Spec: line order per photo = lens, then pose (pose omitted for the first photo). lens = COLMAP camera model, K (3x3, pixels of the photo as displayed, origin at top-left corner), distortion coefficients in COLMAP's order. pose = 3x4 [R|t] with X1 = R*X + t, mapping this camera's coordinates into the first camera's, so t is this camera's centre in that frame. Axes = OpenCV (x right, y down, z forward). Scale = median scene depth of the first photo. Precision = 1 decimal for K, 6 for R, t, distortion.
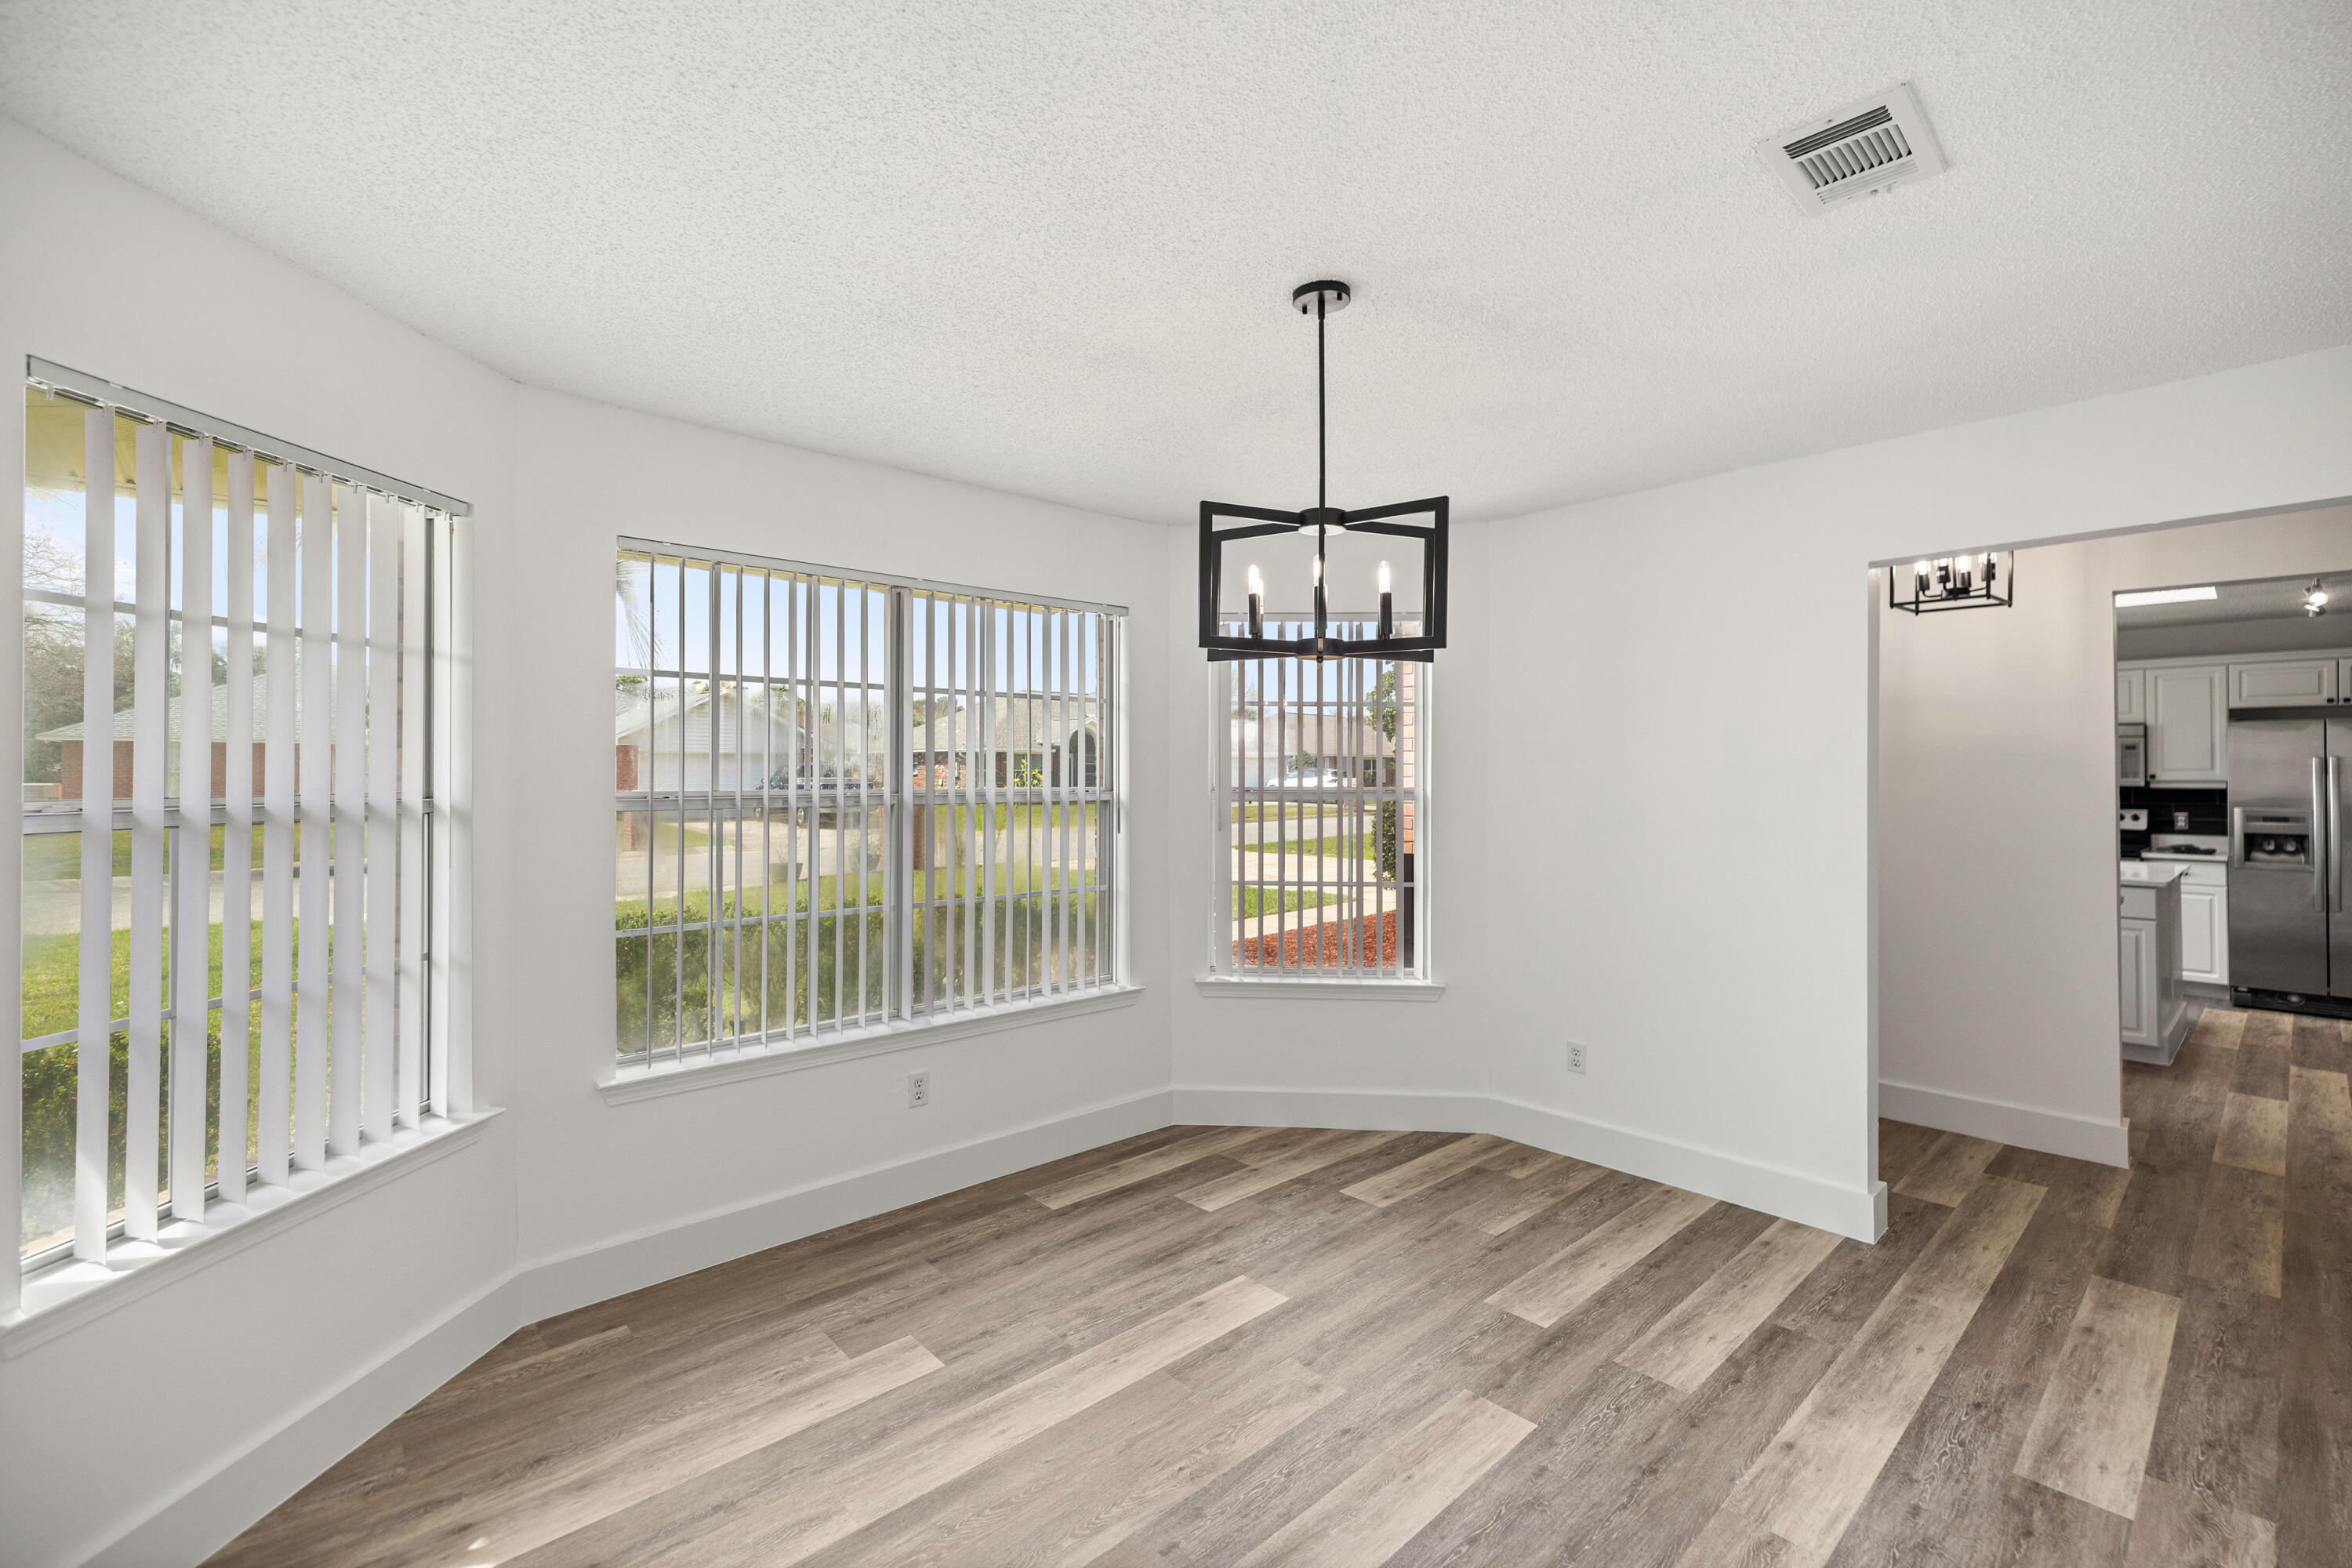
lens RADIAL K [[1007.5, 0, 1185.6], [0, 1007.5, 762.7], [0, 0, 1]] dist [-0.000521, 0.000724]
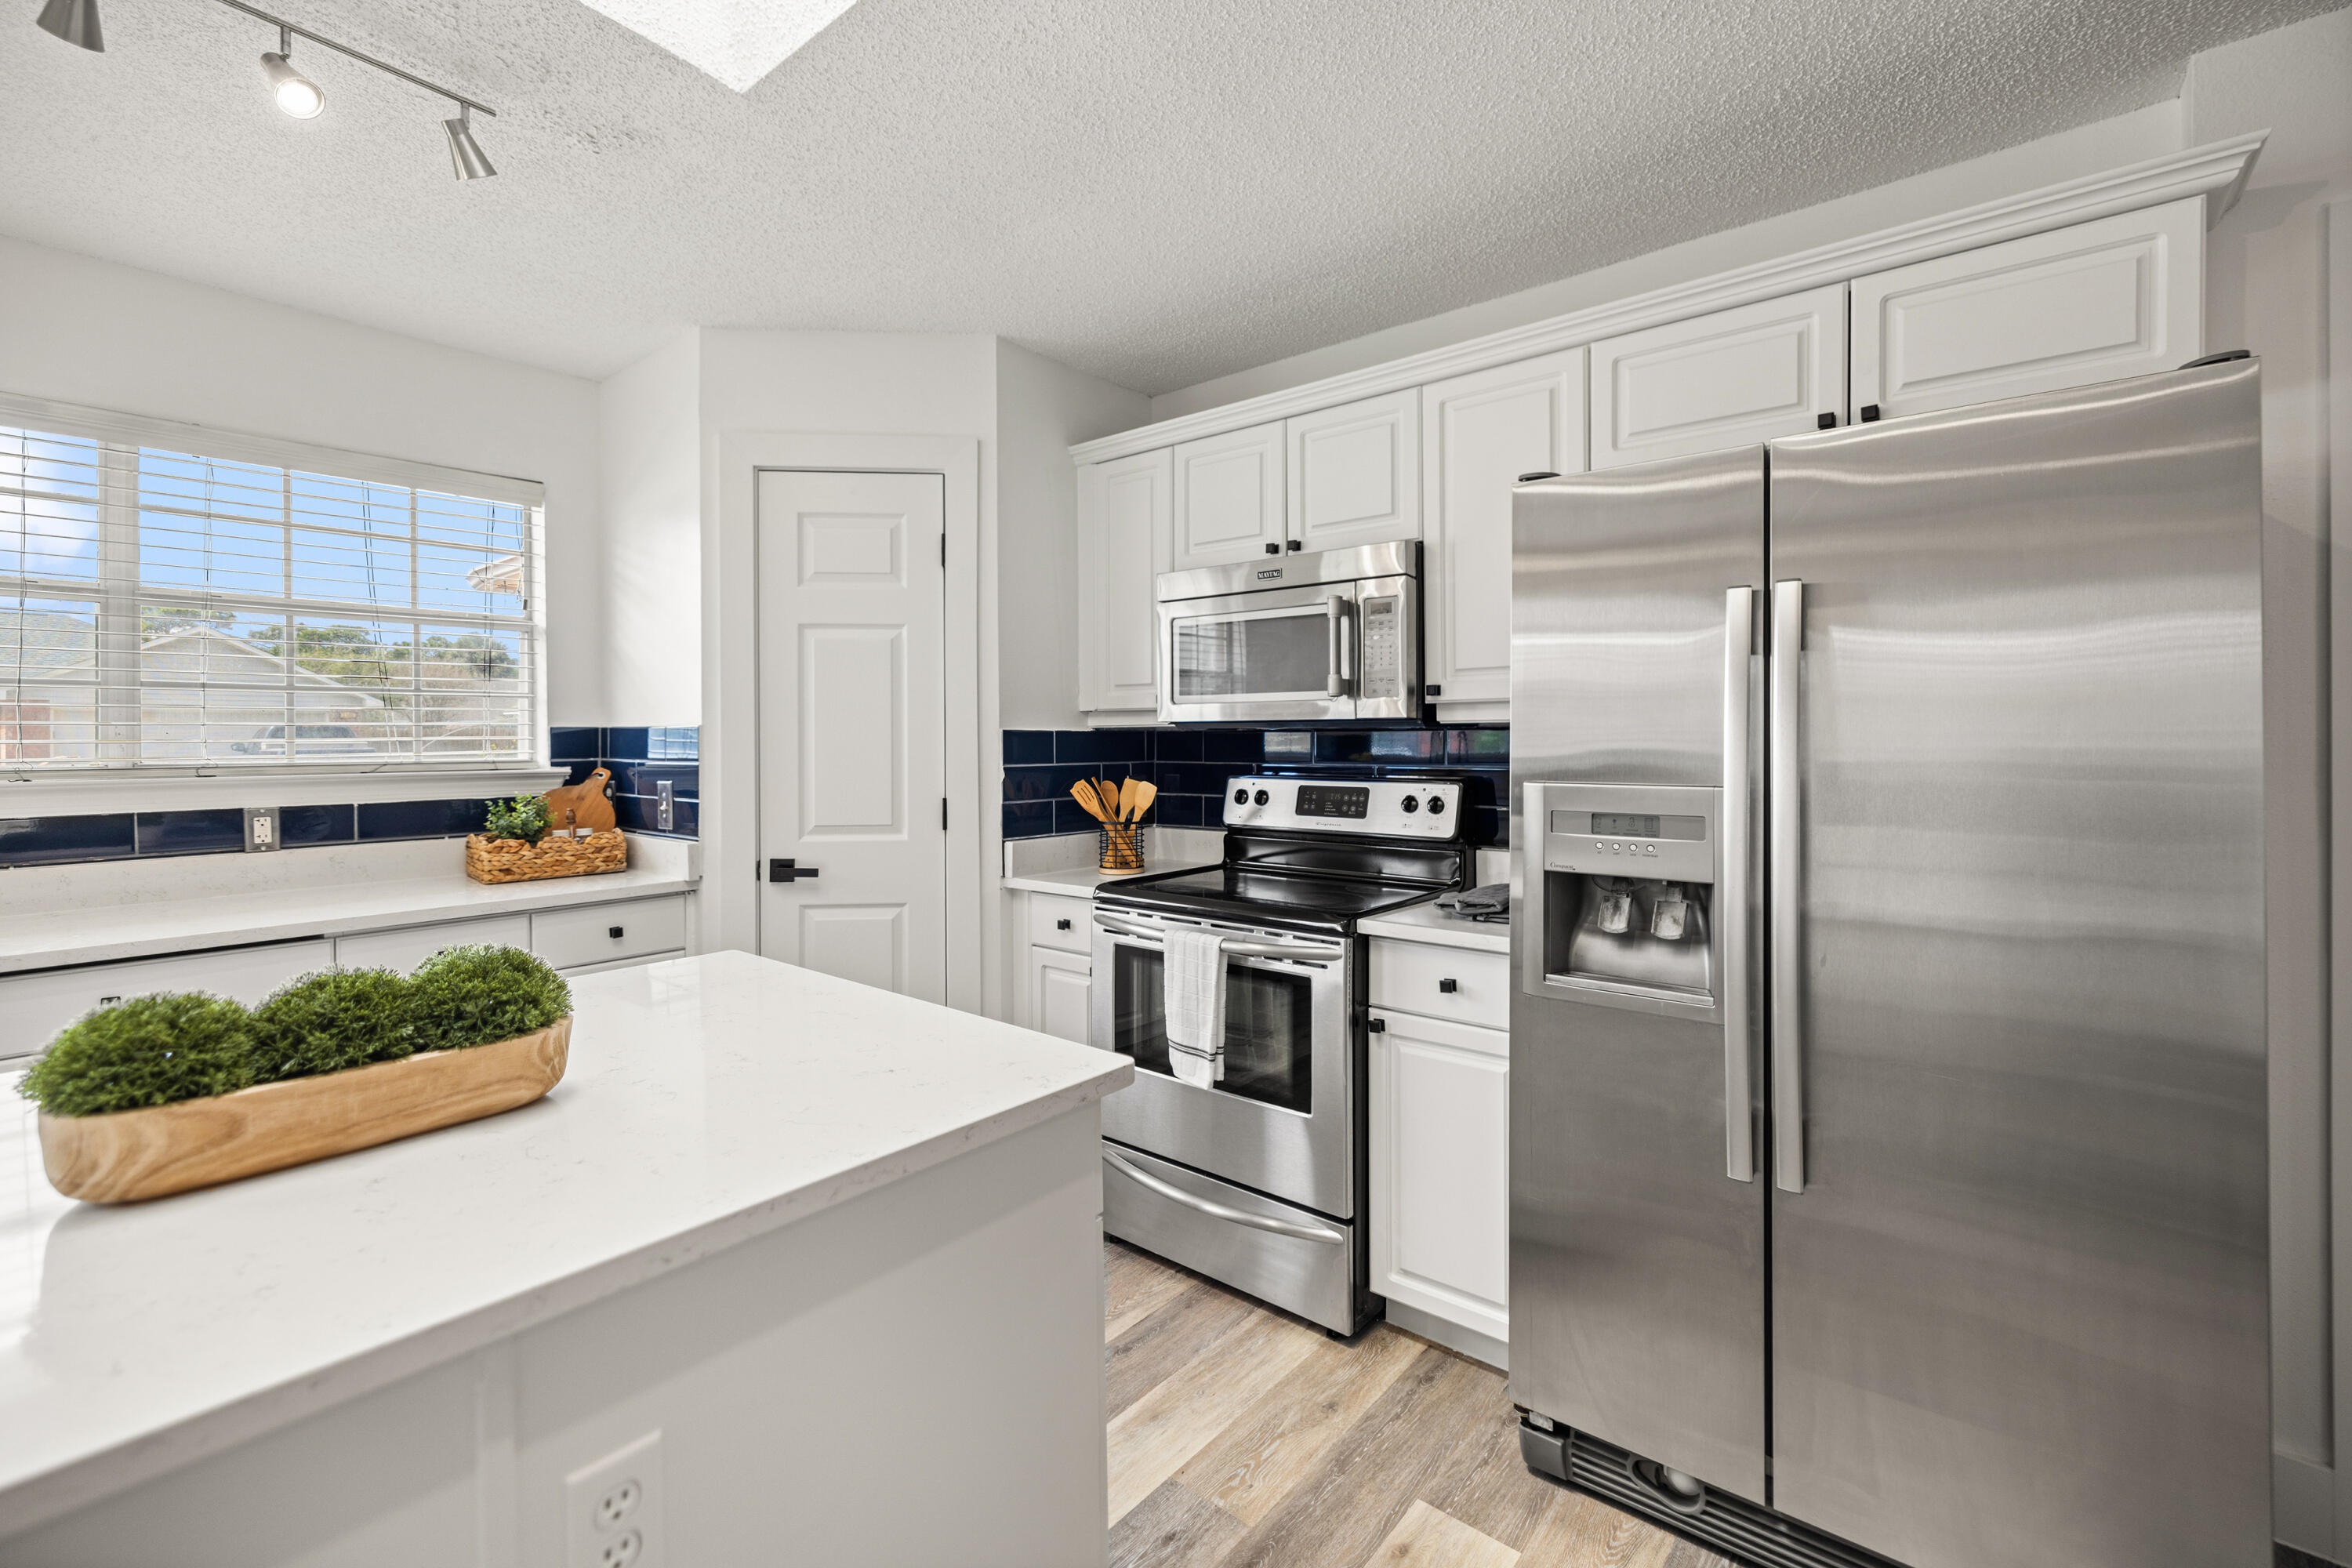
lens RADIAL K [[1007.5, 0, 1171.1], [0, 1007.5, 758.1], [0, 0, 1]] dist [-0.000521, 0.000724]
pose [[0.988189, -0.004573, 0.153173, 1.681907], [0.000402, 0.999628, 0.027253, 0.056269], [-0.153241, -0.026869, 0.987823, 1.372450]]
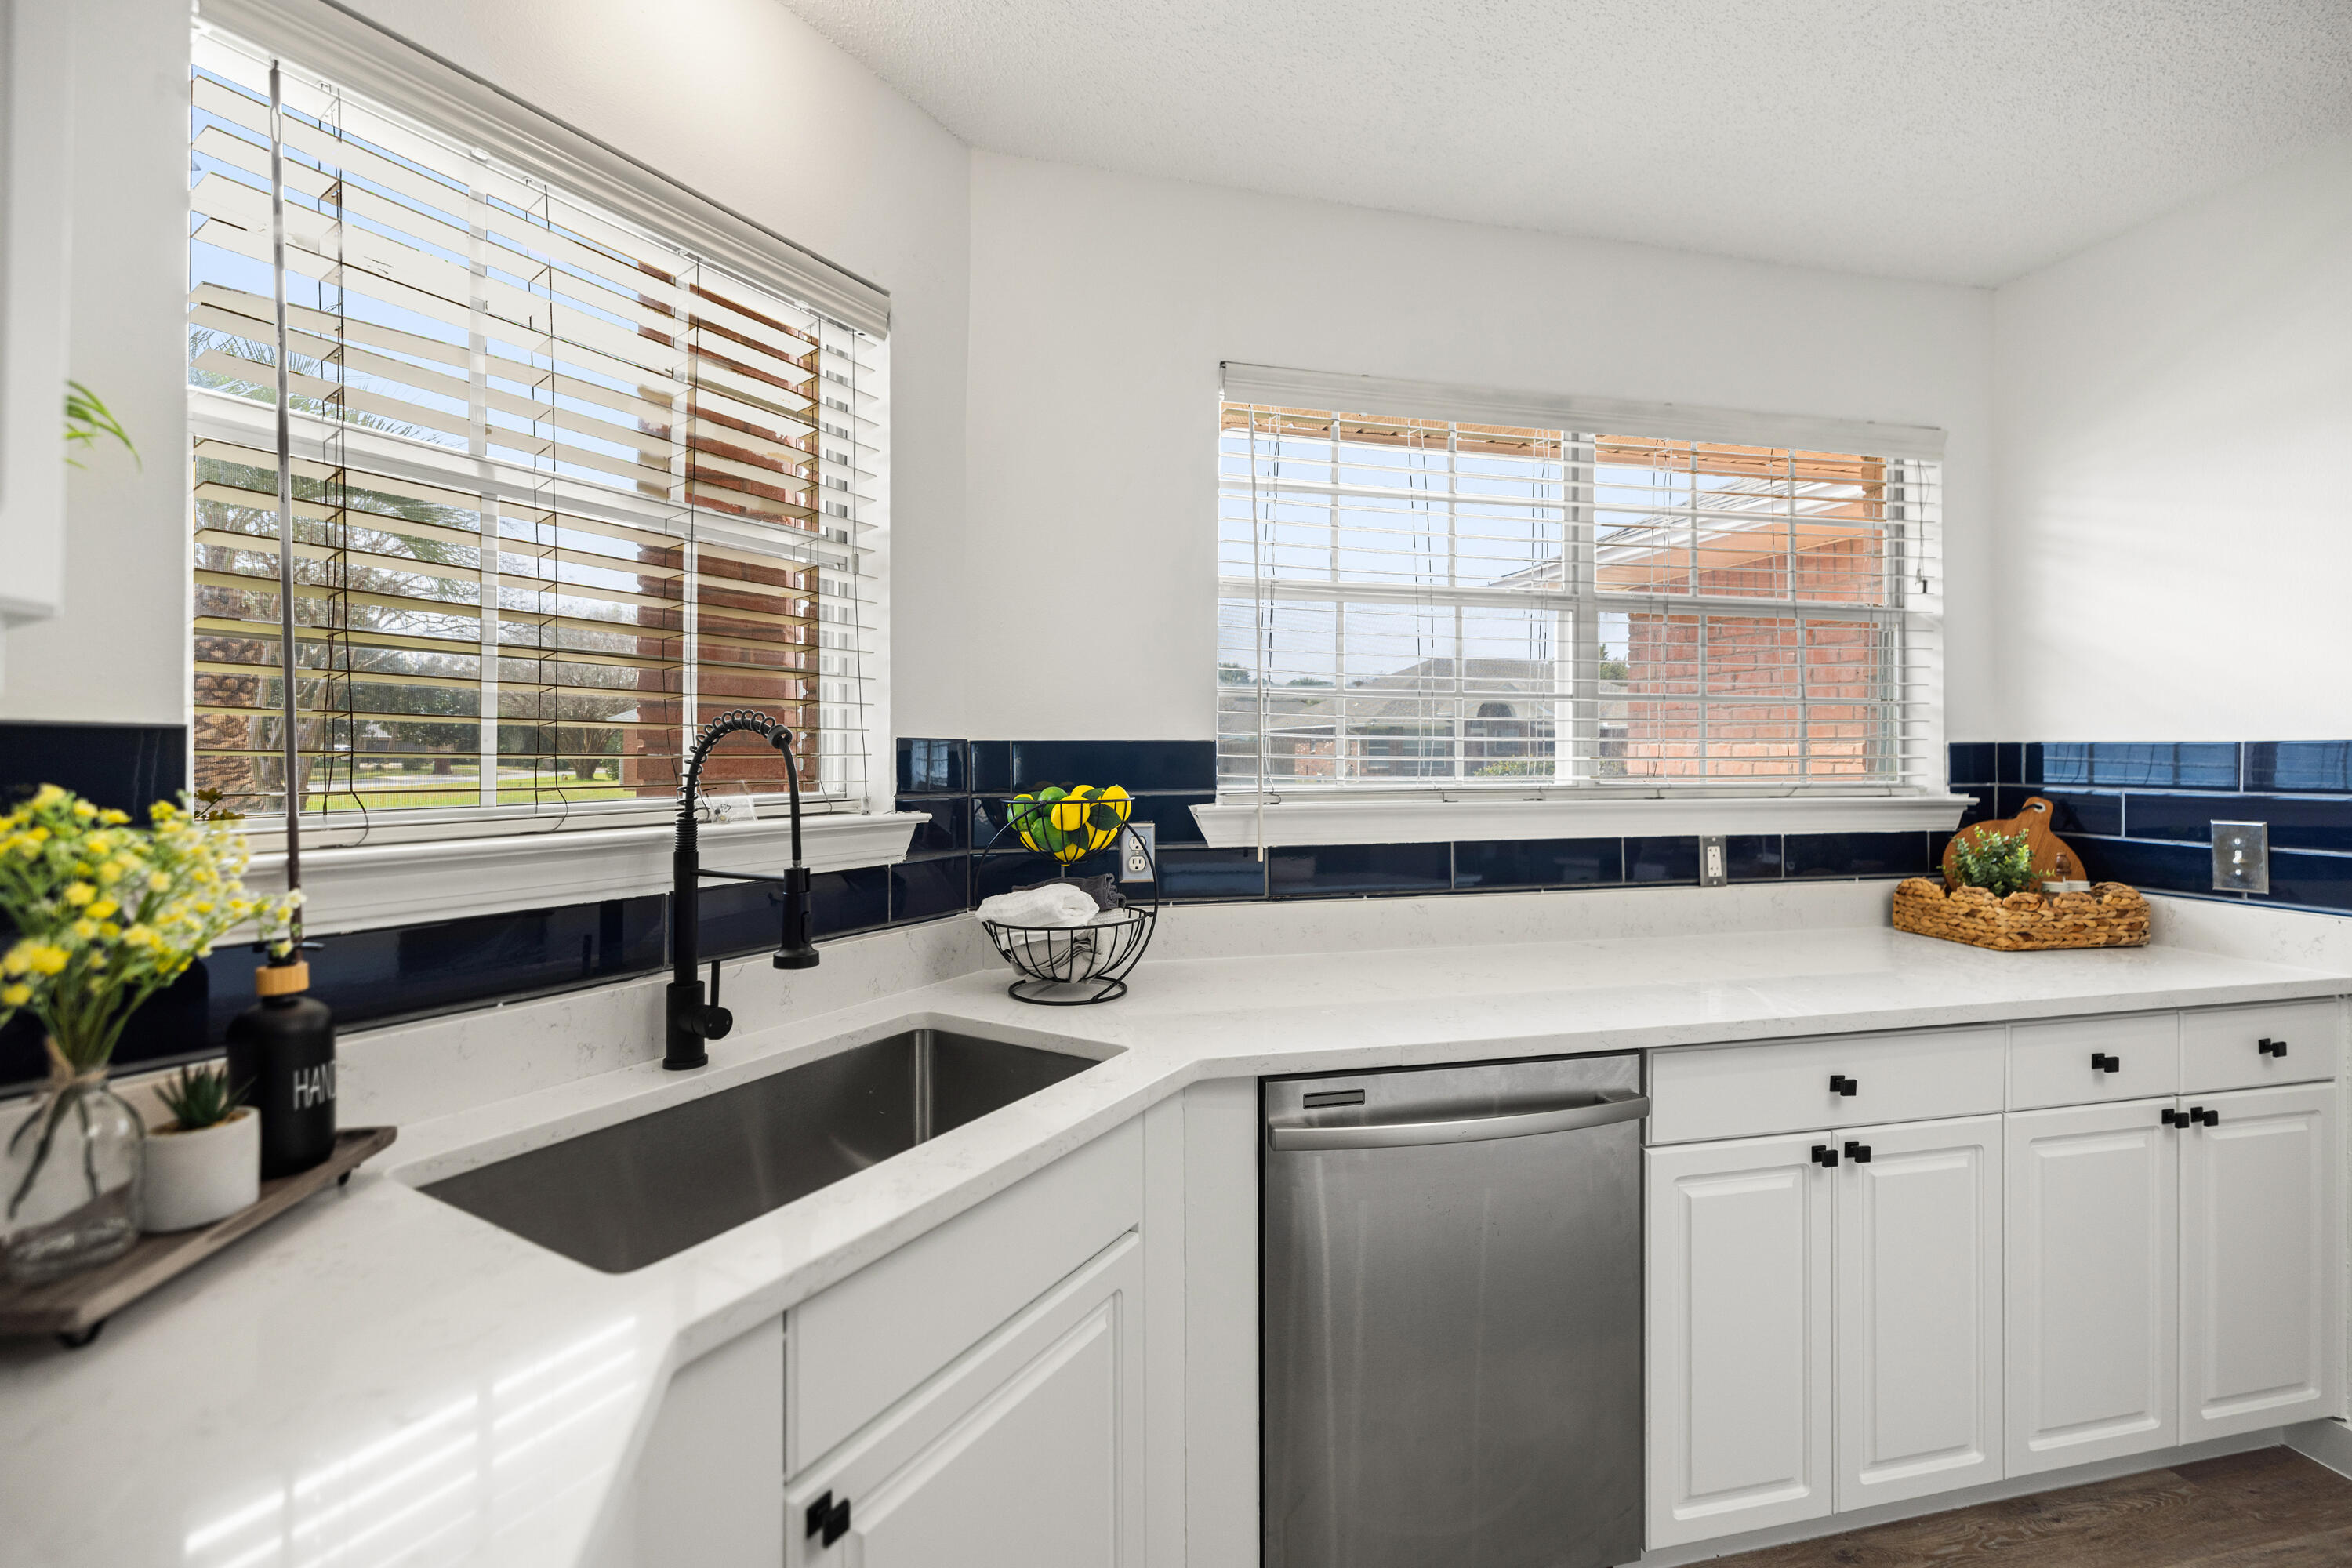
lens RADIAL K [[1007.5, 0, 1174.5], [0, 1007.5, 750.3], [0, 0, 1]] dist [-0.000521, 0.000724]
pose [[0.878945, -0.000572, -0.476922, 1.098007], [0.001746, 0.999996, 0.002017, 0.055936], [0.476920, -0.002606, 0.878943, 1.482113]]
